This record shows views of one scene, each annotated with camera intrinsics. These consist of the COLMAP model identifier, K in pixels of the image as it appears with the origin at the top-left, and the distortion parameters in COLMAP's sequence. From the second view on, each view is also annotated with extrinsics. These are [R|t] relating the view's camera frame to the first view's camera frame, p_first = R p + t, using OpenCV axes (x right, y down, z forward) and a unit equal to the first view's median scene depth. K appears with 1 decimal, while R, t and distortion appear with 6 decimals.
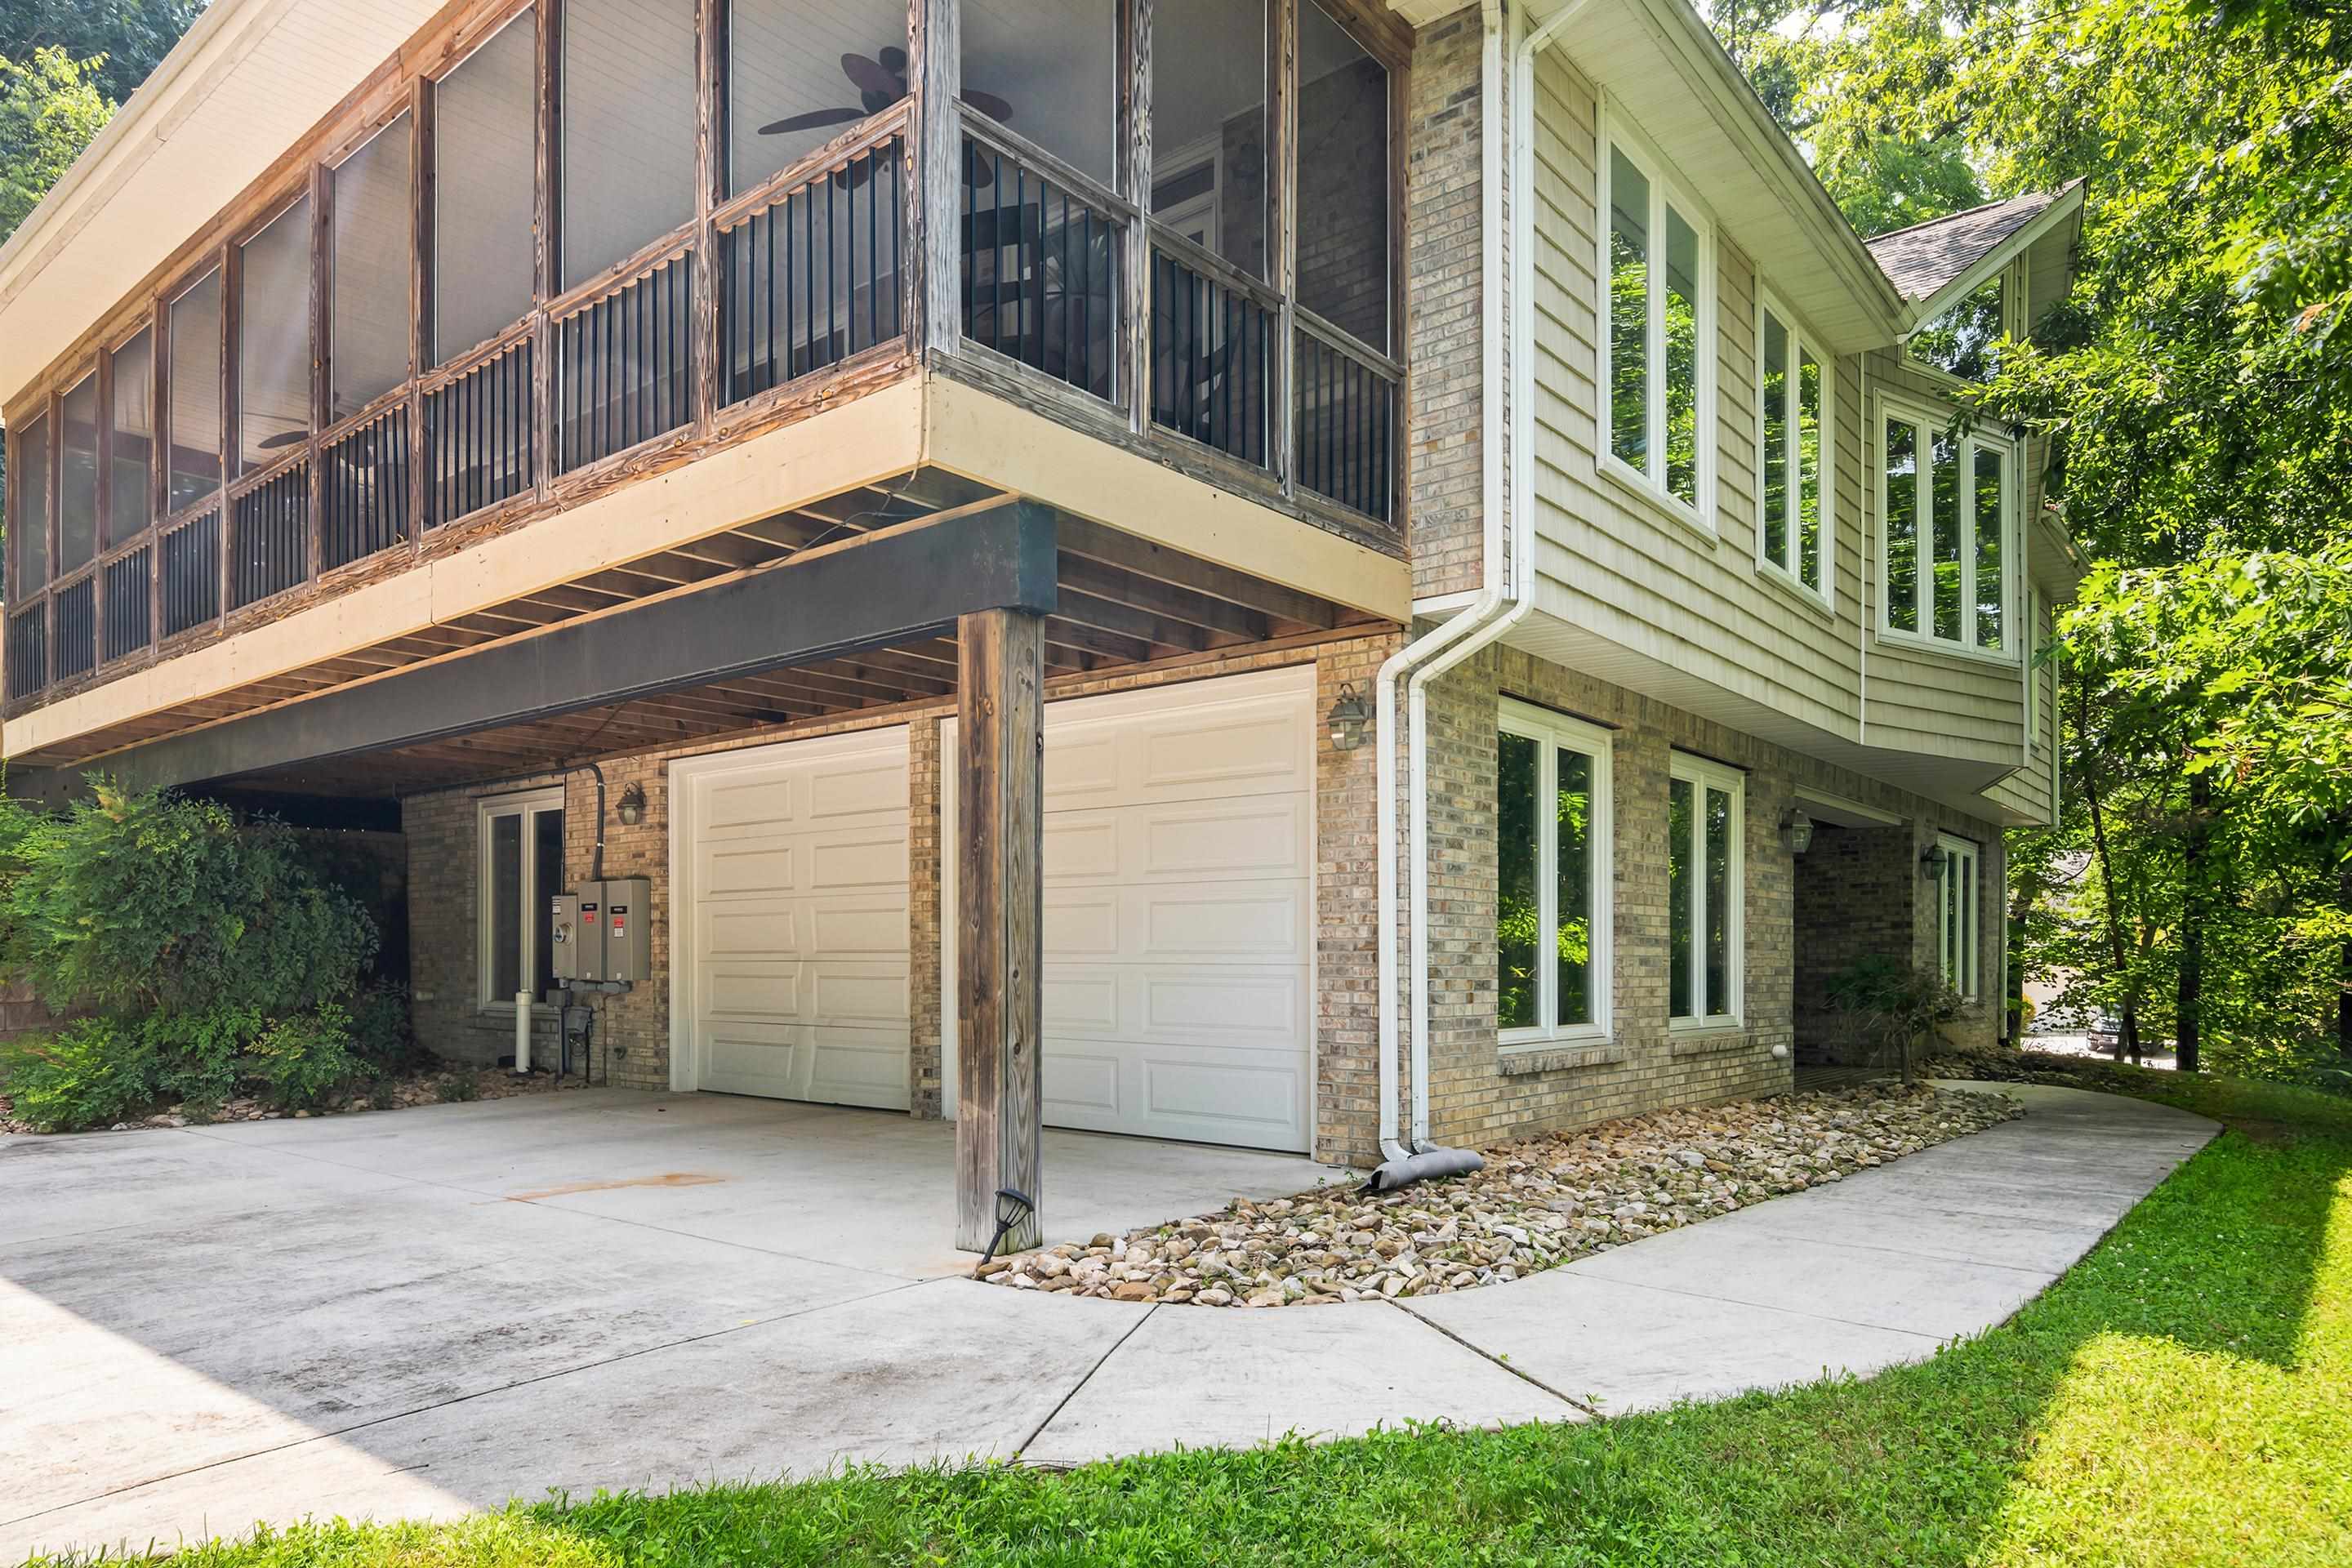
lens RADIAL K [[1424.9, 0, 1165.4], [0, 1424.9, 831.6], [0, 0, 1]] dist [0.006876, 0.000705]
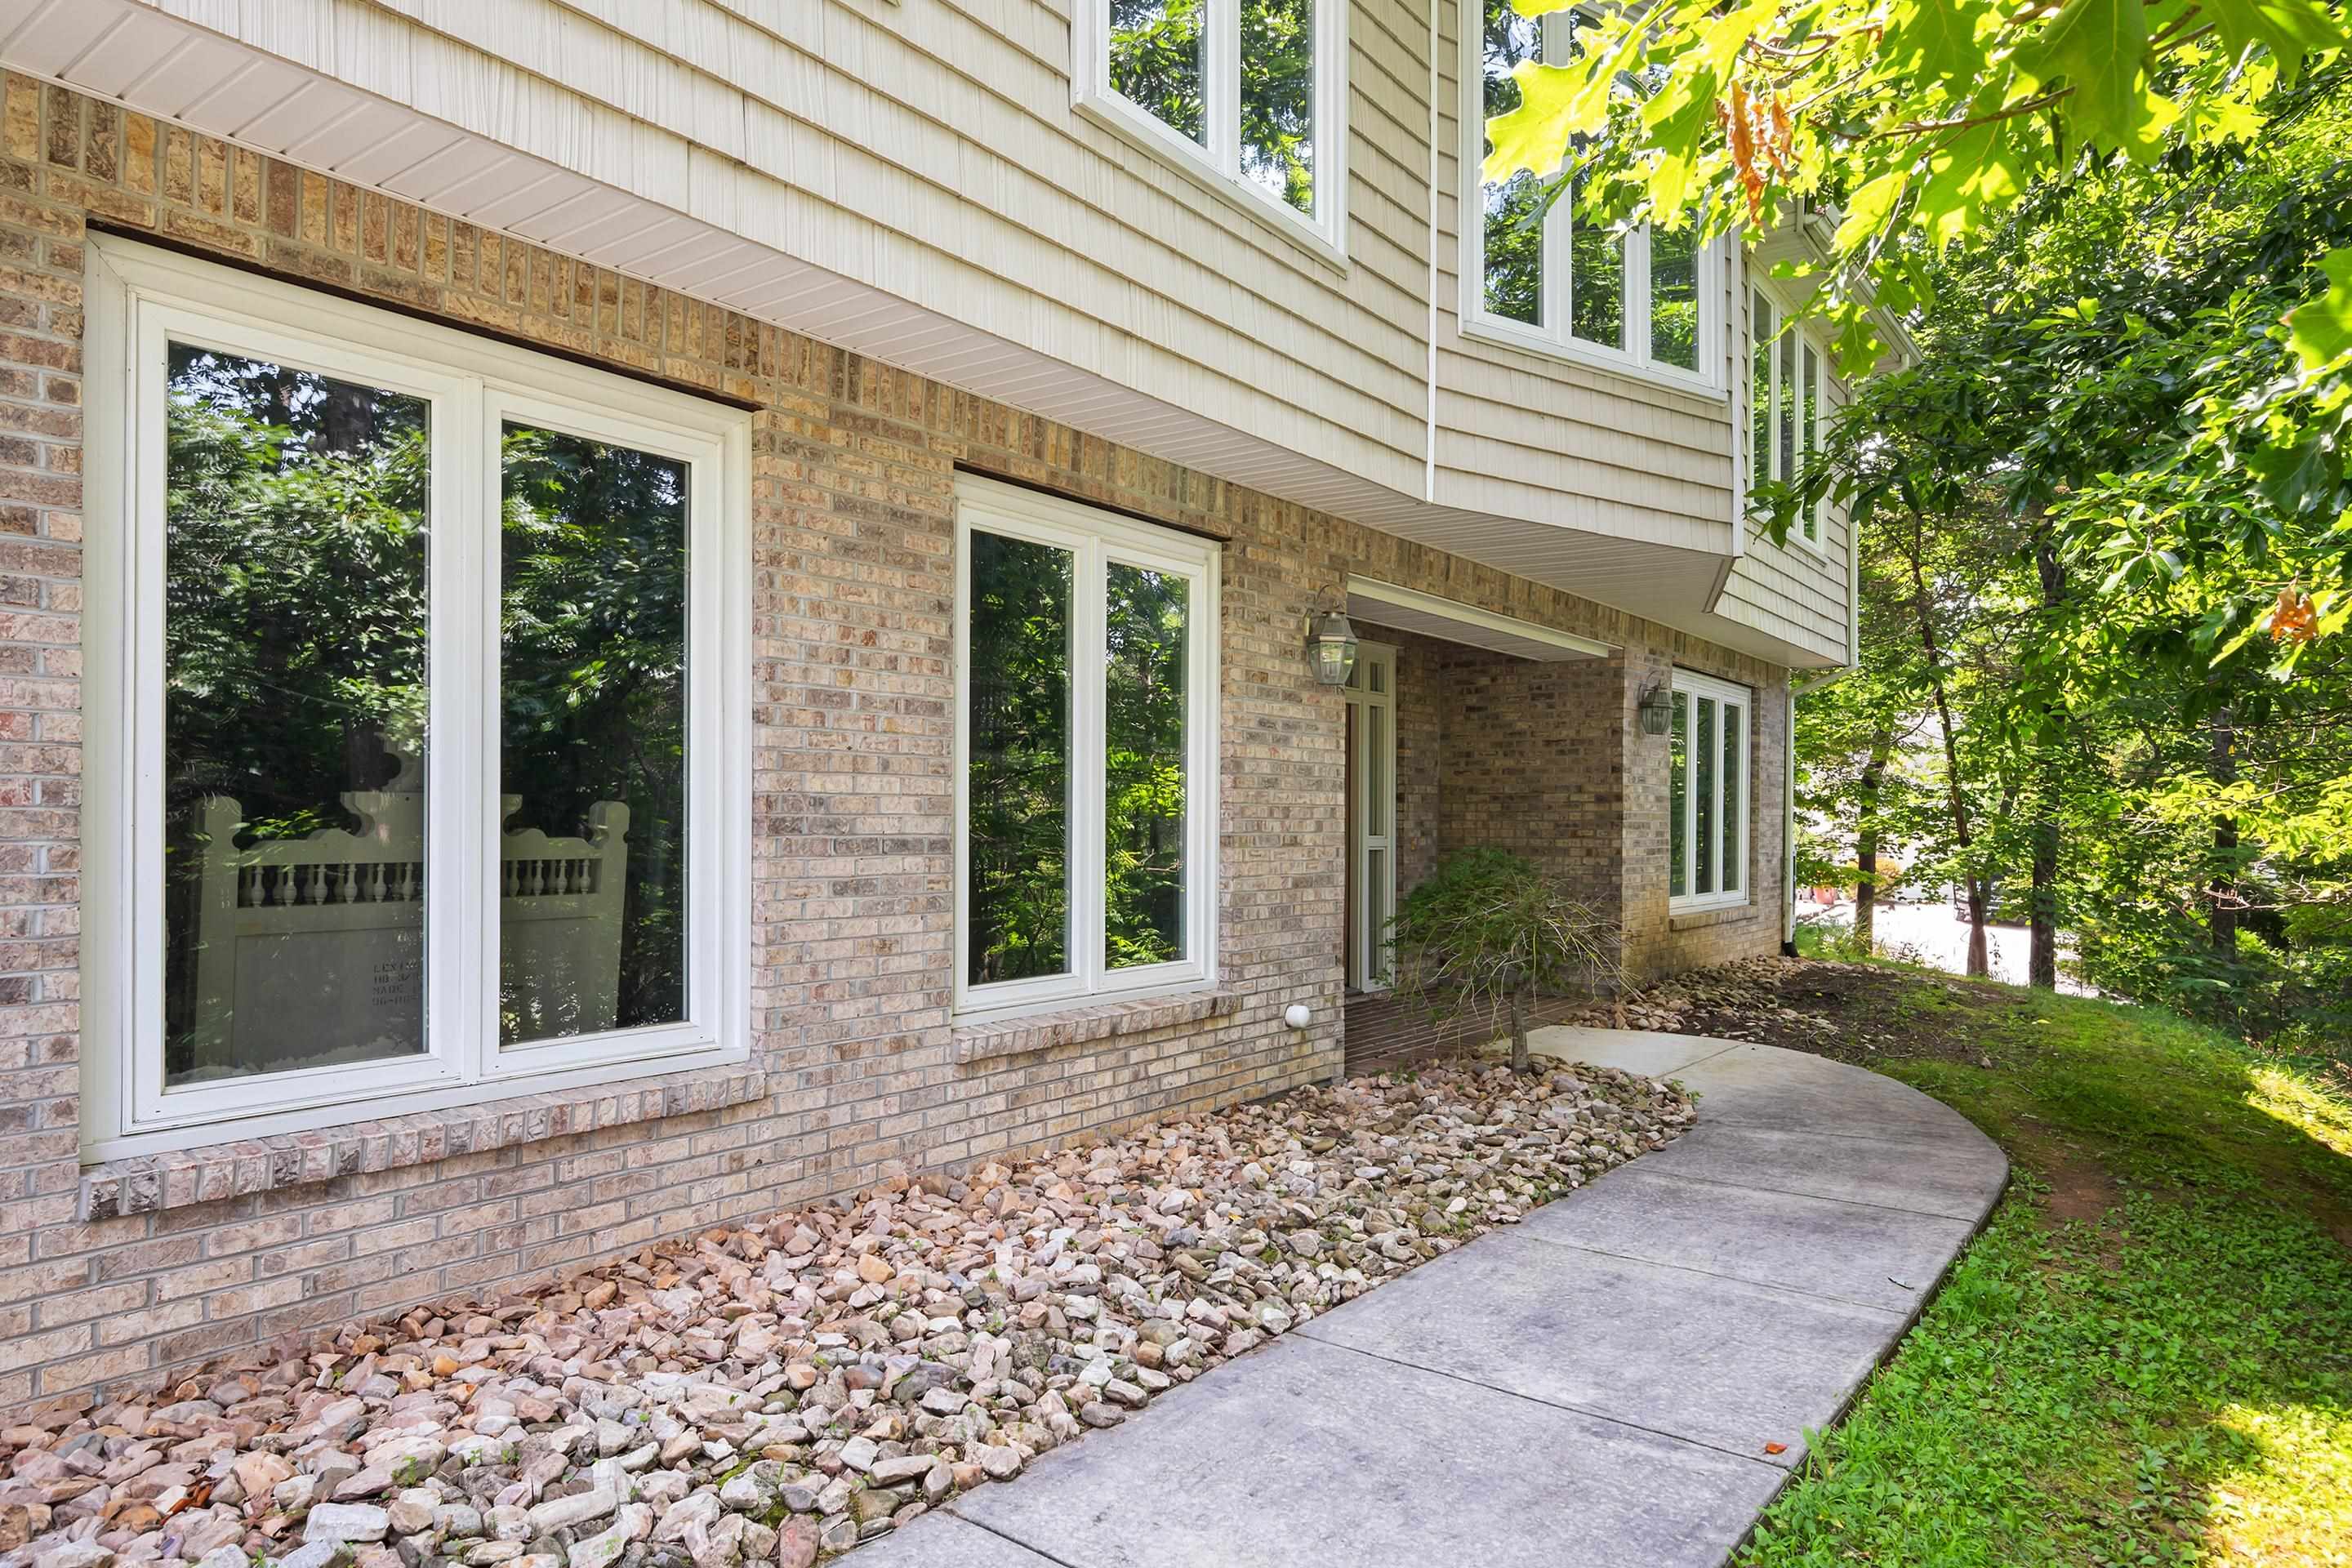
lens RADIAL K [[1424.9, 0, 1176.6], [0, 1424.9, 794.0], [0, 0, 1]] dist [0.006876, 0.000705]
pose [[0.997153, -0.044344, 0.060982, 0.258980], [0.042149, 0.998433, 0.036812, 0.028065], [-0.062518, -0.034137, 0.997460, 0.308126]]
